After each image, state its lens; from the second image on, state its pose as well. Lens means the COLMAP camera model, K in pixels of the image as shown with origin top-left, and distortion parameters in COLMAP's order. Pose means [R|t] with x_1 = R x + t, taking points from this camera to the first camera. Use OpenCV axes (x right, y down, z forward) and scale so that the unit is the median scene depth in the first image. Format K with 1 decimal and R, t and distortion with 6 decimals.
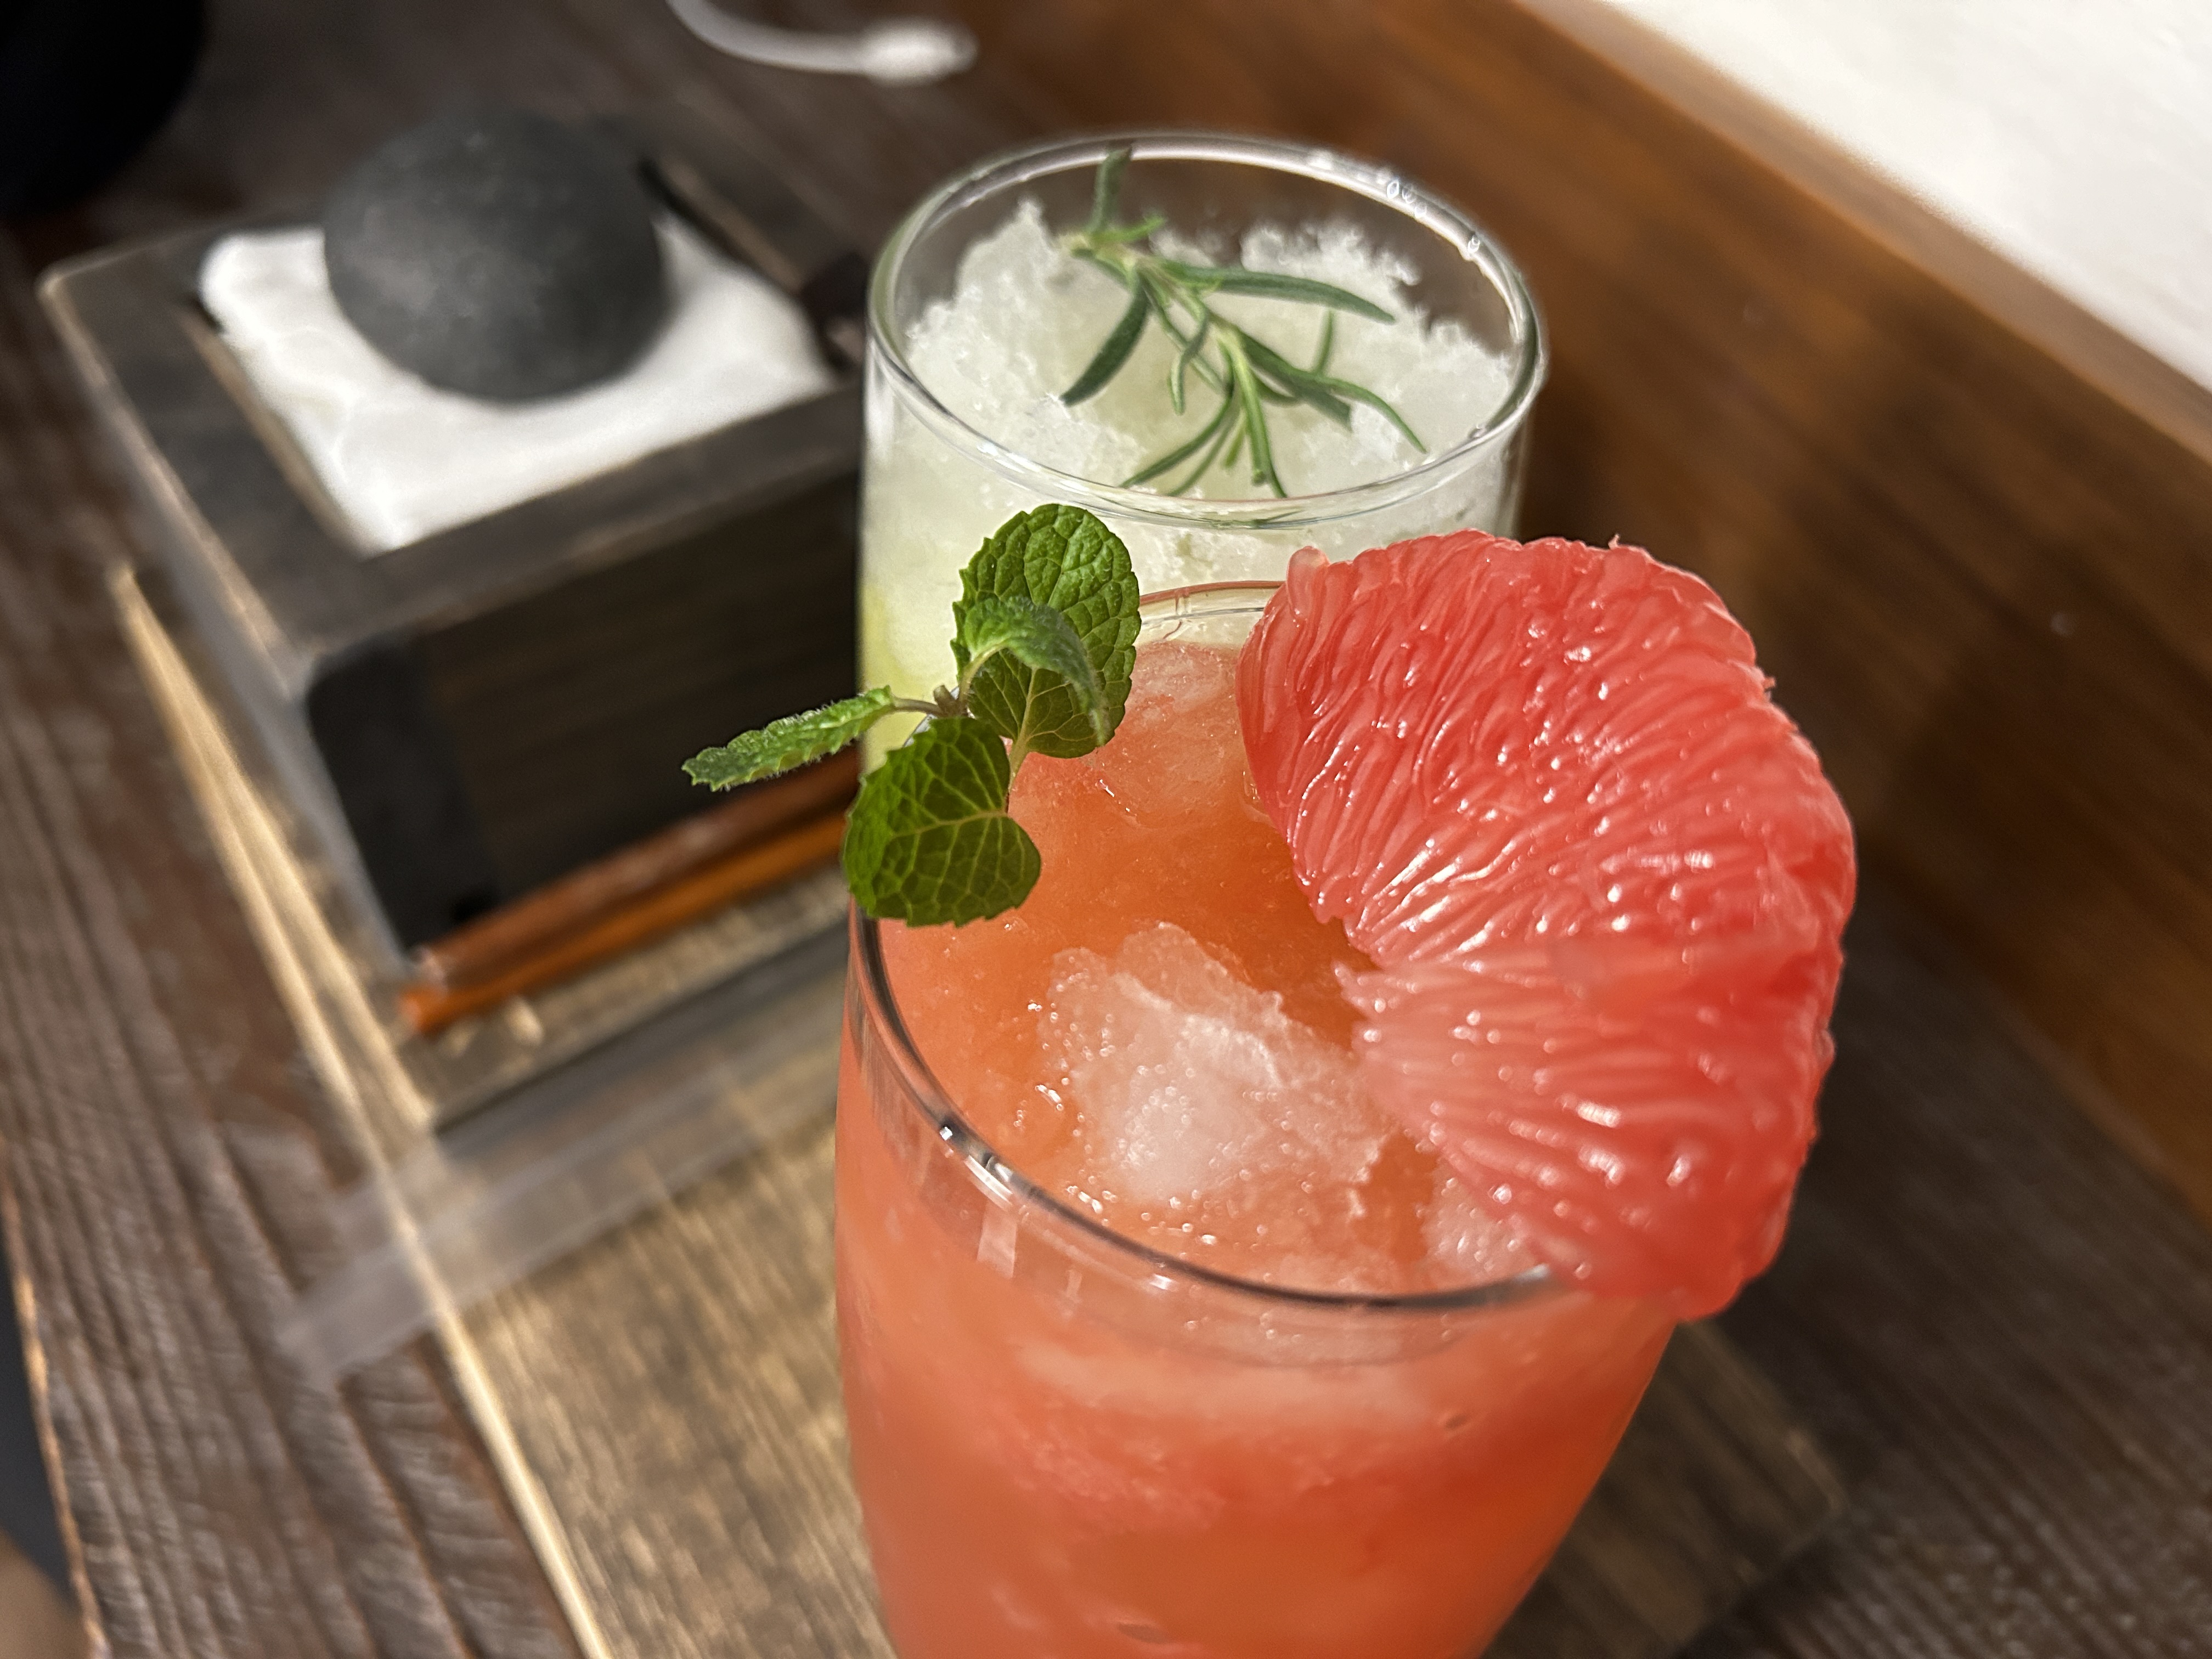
lens RADIAL K [[1761.8, 0, 1081.2], [0, 1761.8, 831.7], [0, 0, 1]] dist [0.003131, -0.041839]
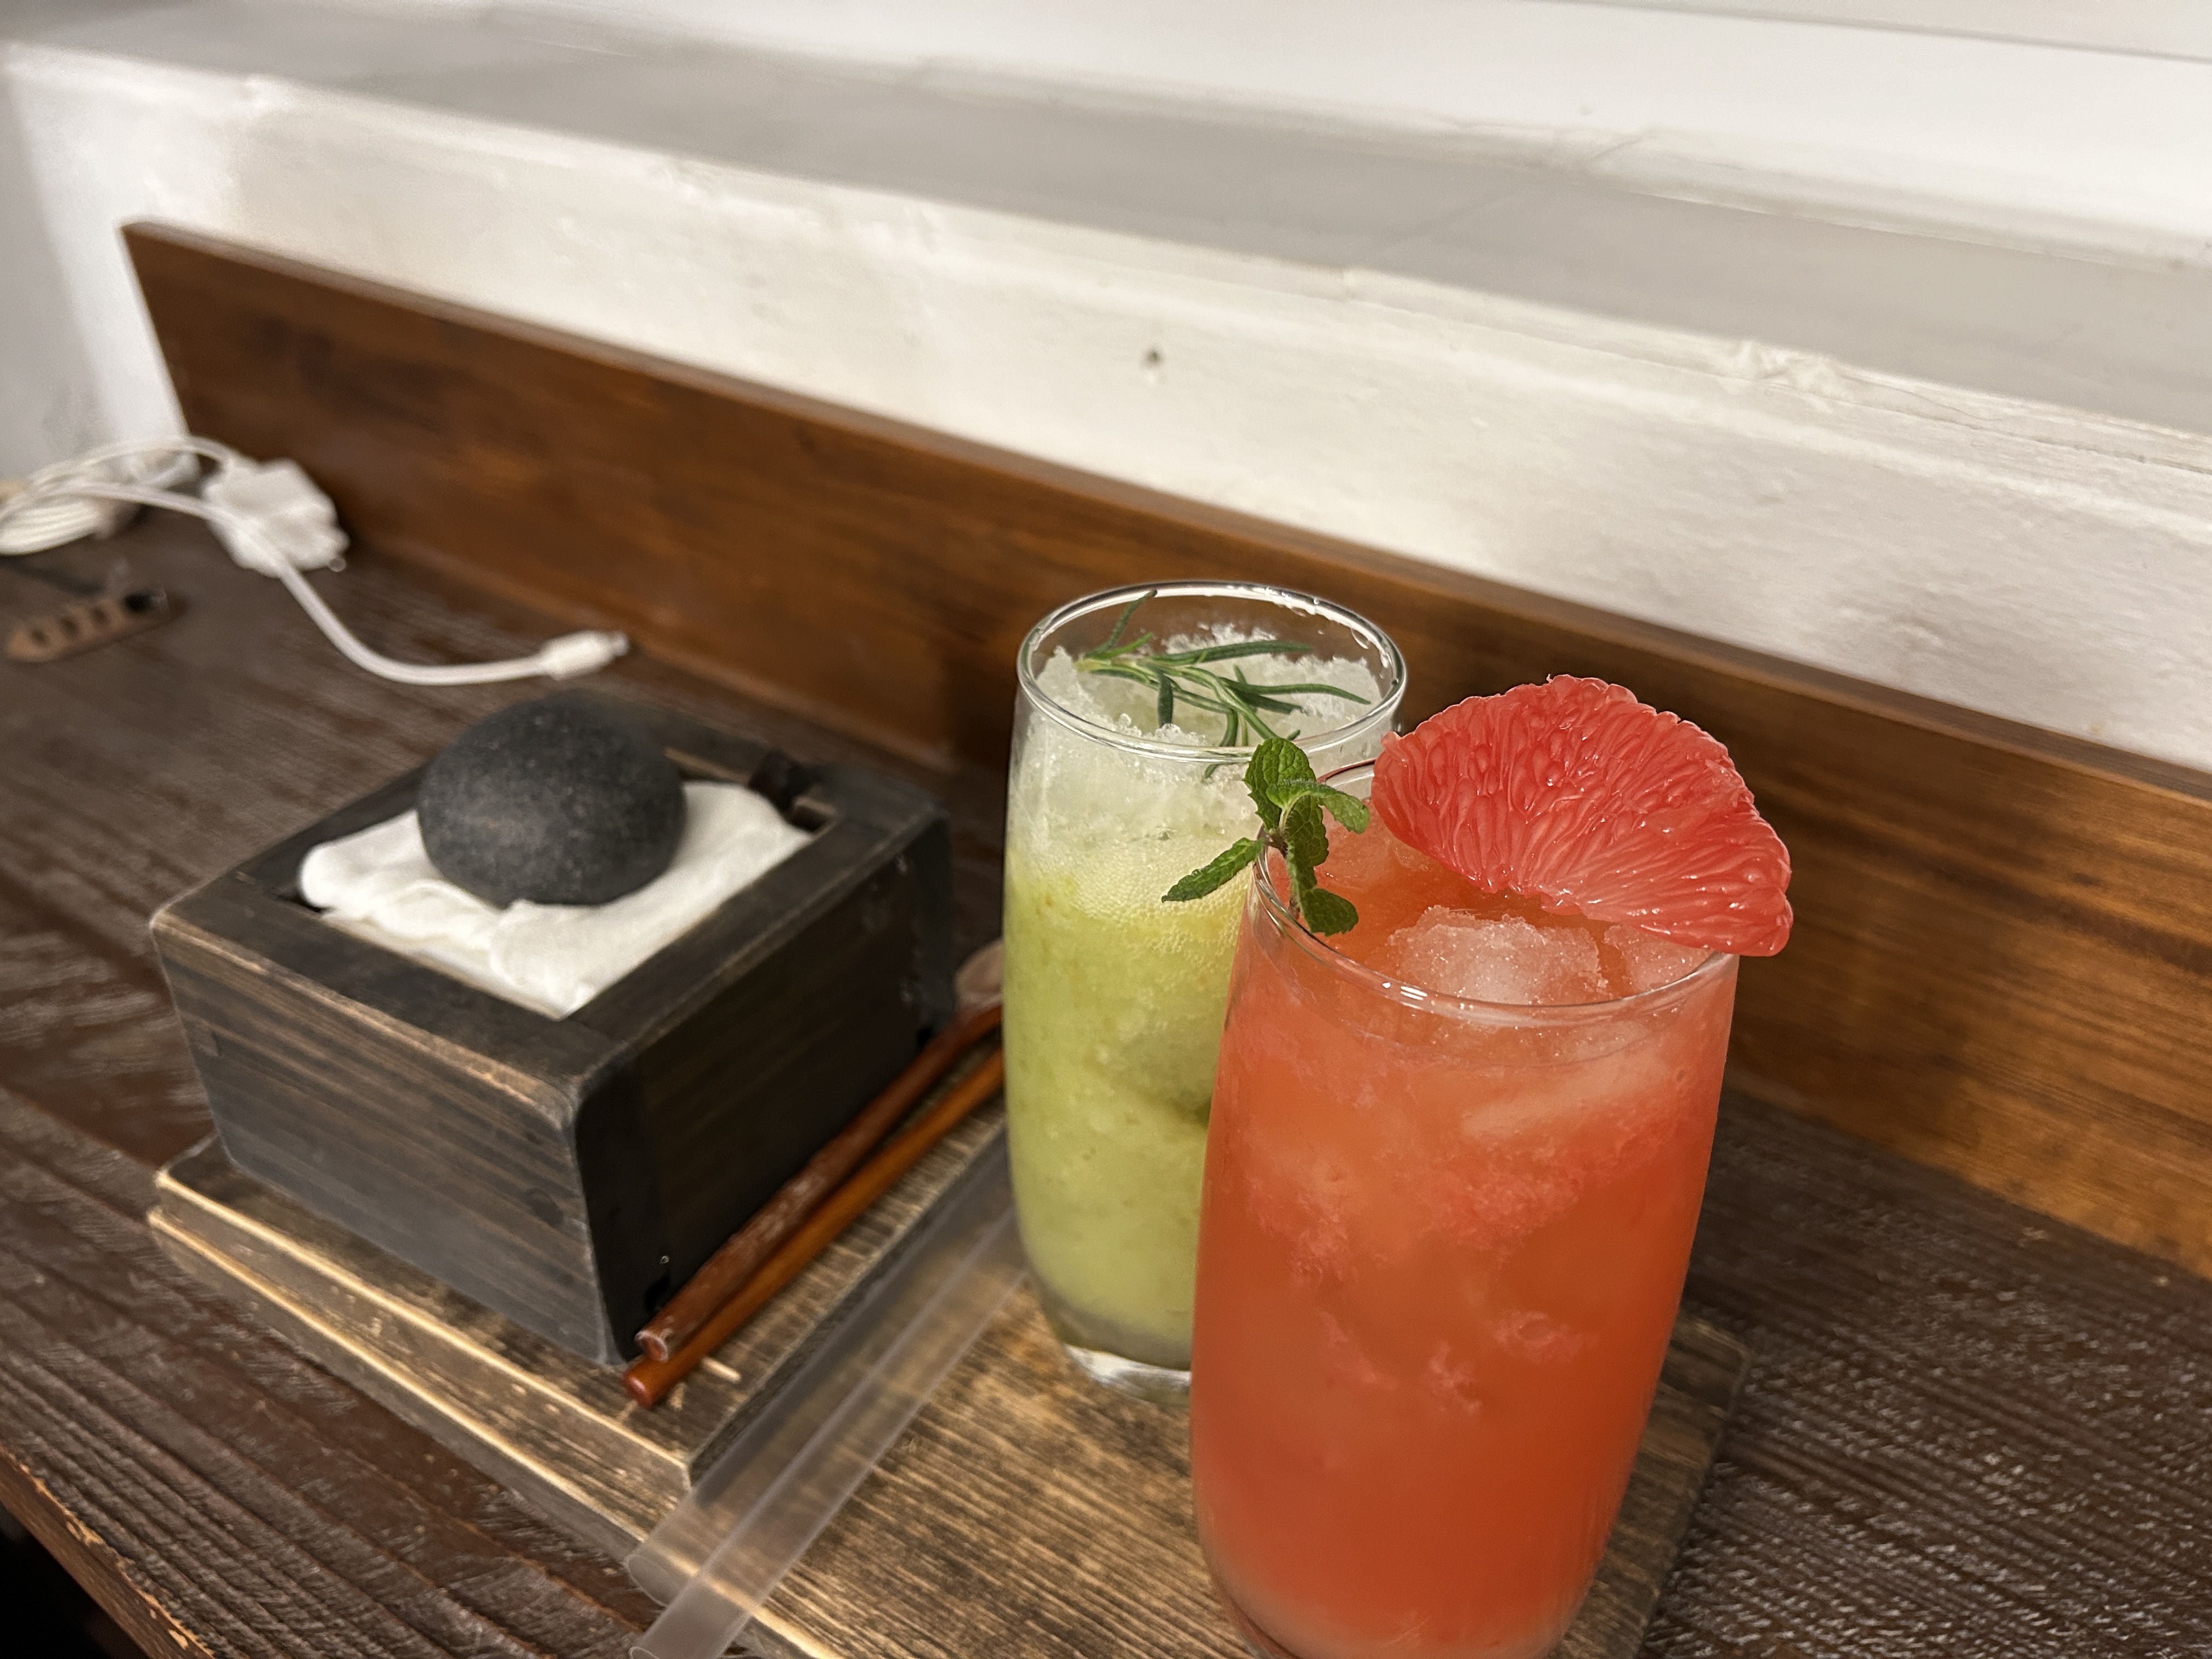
lens RADIAL K [[1730.9, 0, 1098.8], [0, 1730.9, 829.5], [0, 0, 1]] dist [0.030580, -0.055118]
pose [[0.913945, -0.244721, 0.323752, -0.393715], [0.325700, 0.918220, -0.225370, 0.125163], [-0.242123, 0.311422, 0.918909, -0.306349]]
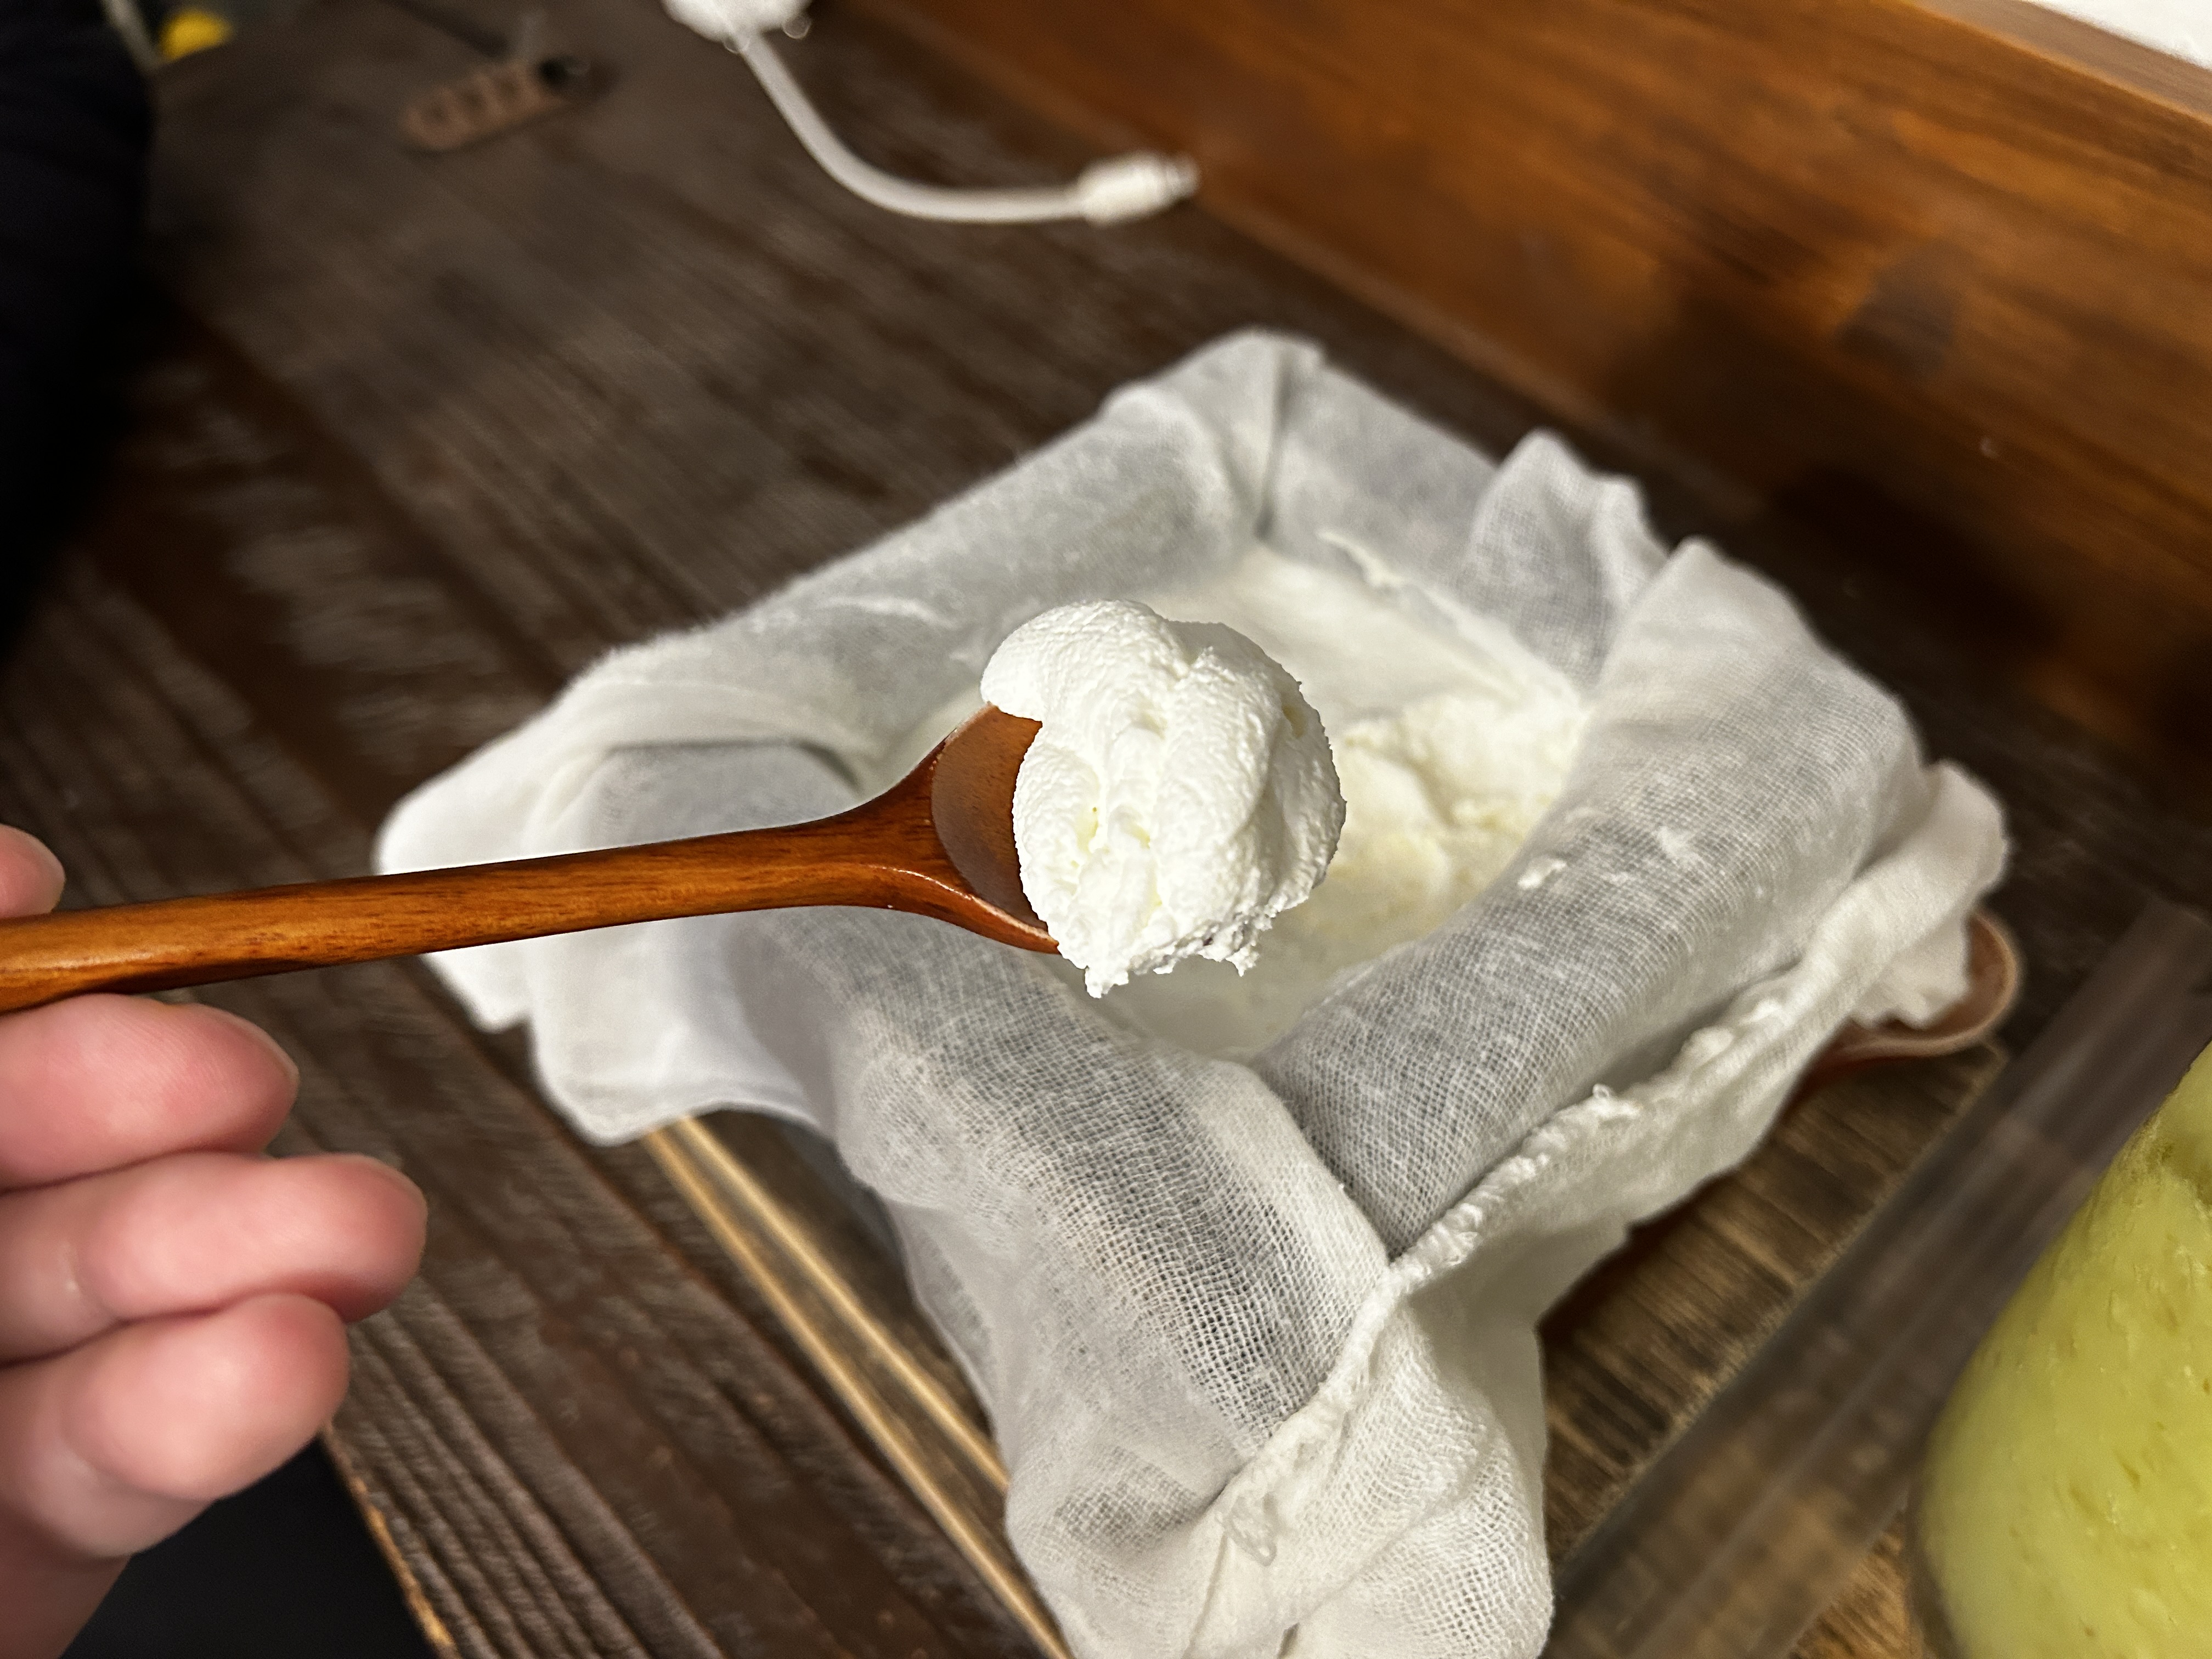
lens RADIAL K [[1761.8, 0, 1081.2], [0, 1761.8, 831.7], [0, 0, 1]] dist [0.003131, -0.041839]
pose [[0.983551, -0.177459, 0.033702, -0.408351], [0.177186, 0.984117, 0.010928, -0.296833], [-0.035106, -0.004776, 0.999372, 0.279454]]
